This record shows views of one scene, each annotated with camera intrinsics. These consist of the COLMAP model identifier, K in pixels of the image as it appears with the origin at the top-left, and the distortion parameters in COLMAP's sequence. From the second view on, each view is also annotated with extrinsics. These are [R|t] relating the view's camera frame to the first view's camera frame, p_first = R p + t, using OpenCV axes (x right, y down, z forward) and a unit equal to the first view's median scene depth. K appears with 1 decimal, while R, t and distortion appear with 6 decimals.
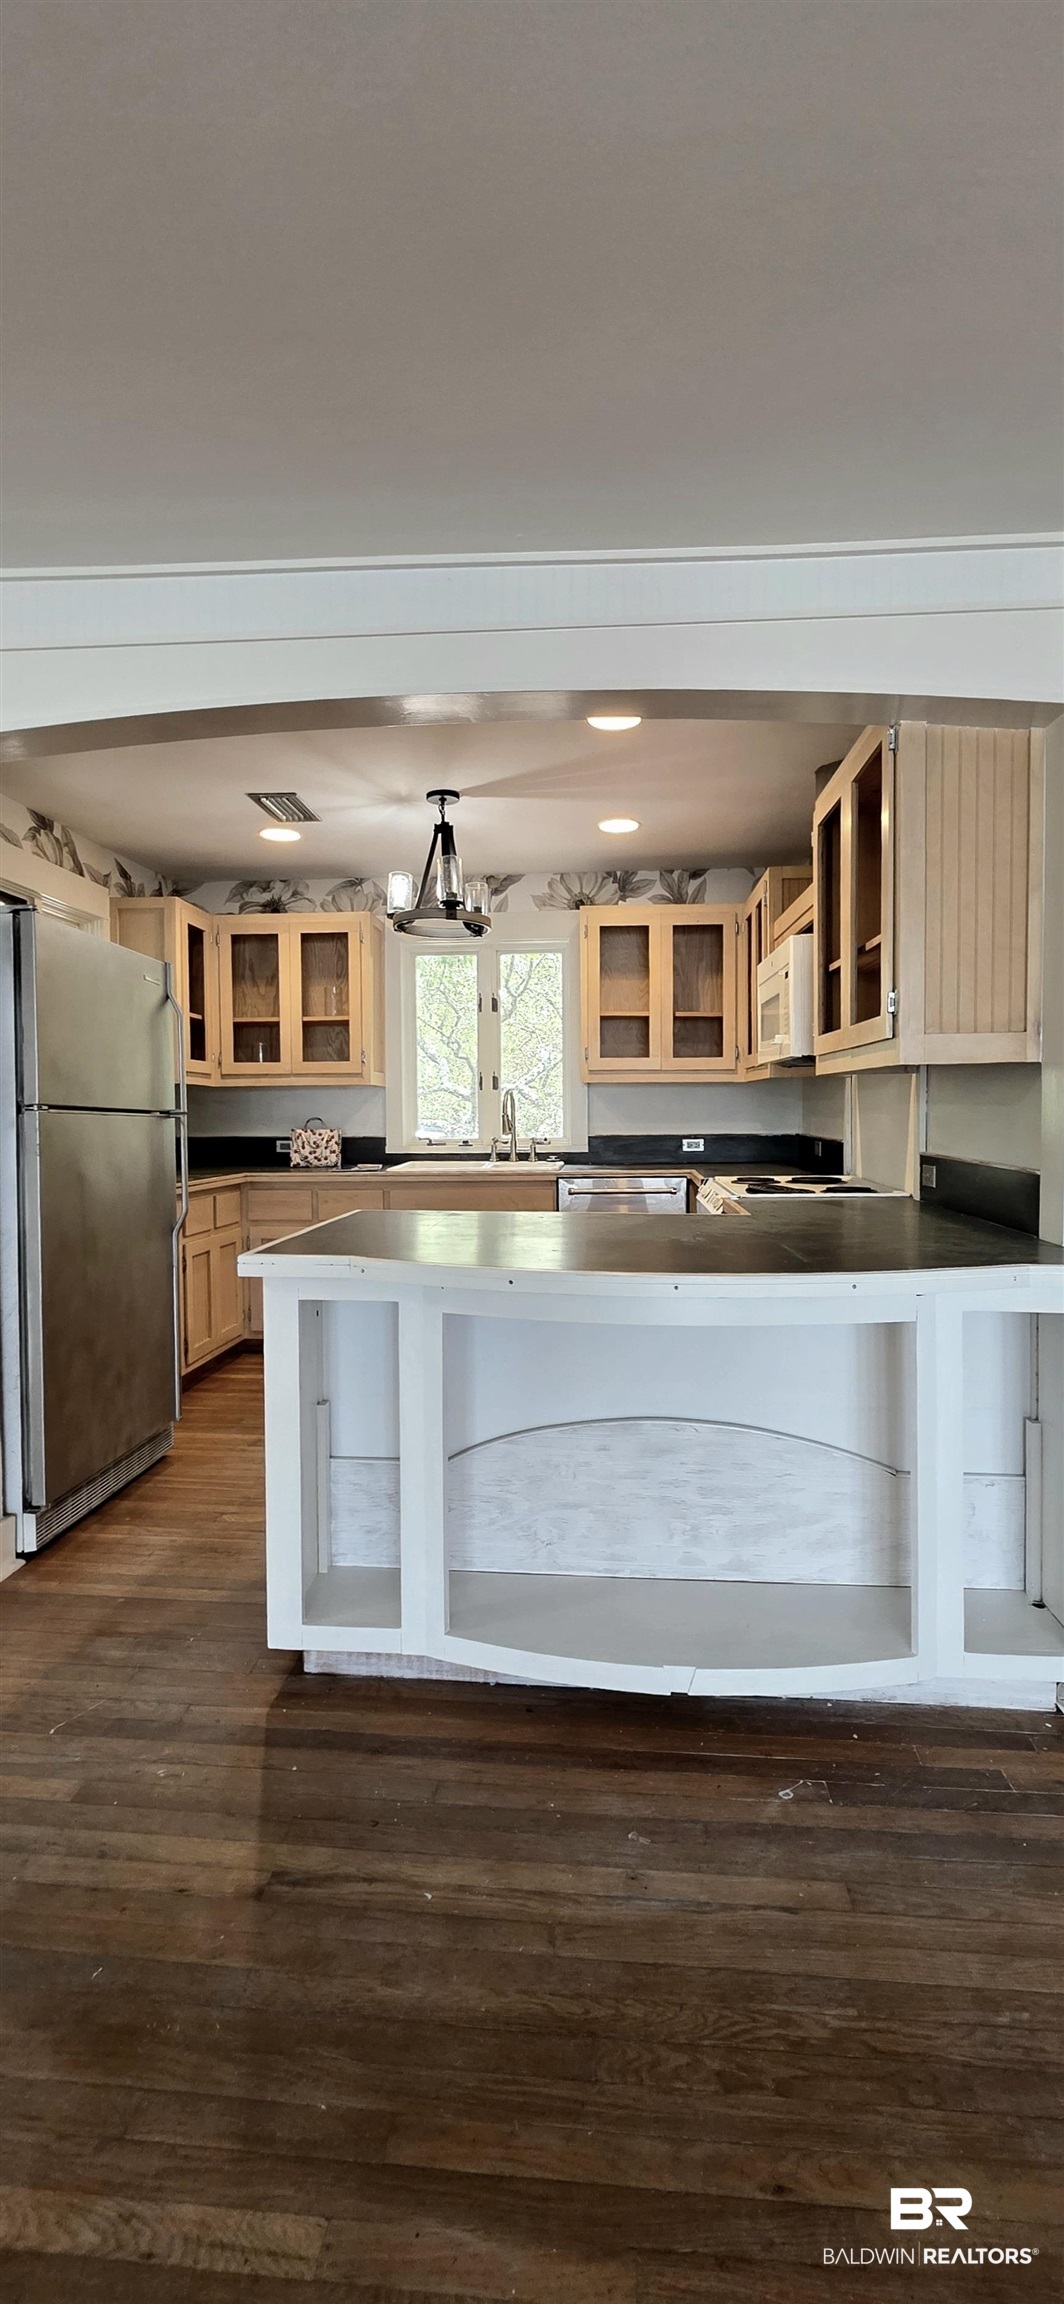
lens RADIAL K [[957.2, 0, 519.7], [0, 957.2, 1155.8], [0, 0, 1]] dist [0.003735, -0.000589]
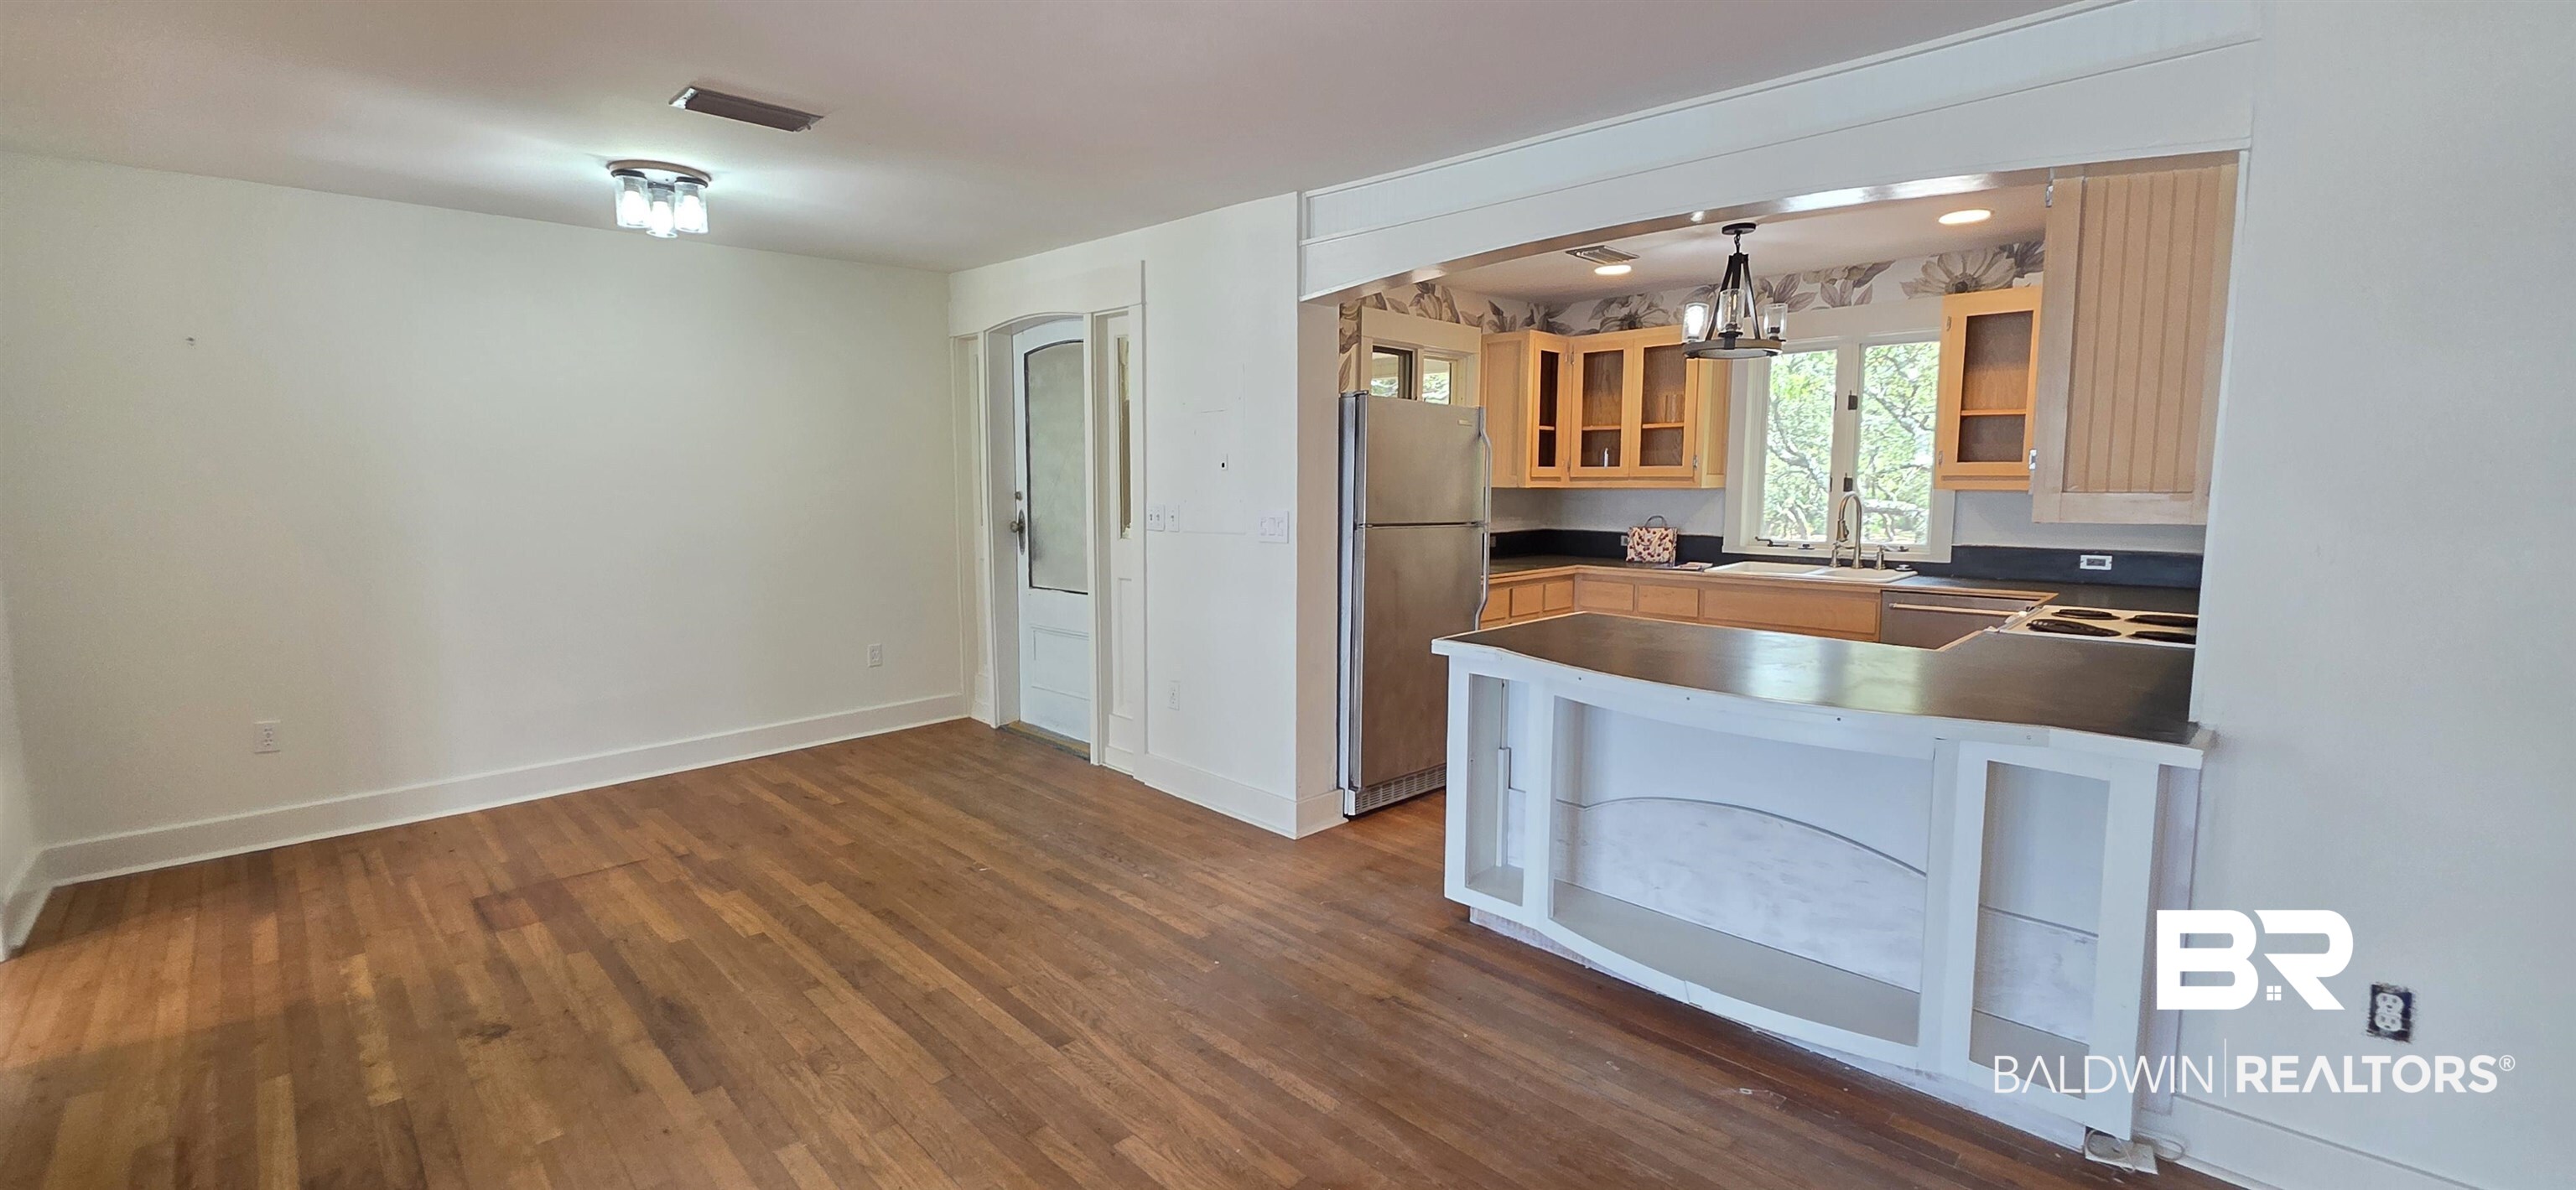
lens RADIAL K [[1070.2, 0, 1303.3], [0, 1070.2, 583.0], [0, 0, 1]] dist [0.003735, -0.000589]
pose [[0.765554, 0.073133, -0.639201, 0.532452], [-0.031513, 0.996588, 0.076281, -0.091688], [0.642599, -0.038254, 0.765247, -0.369188]]
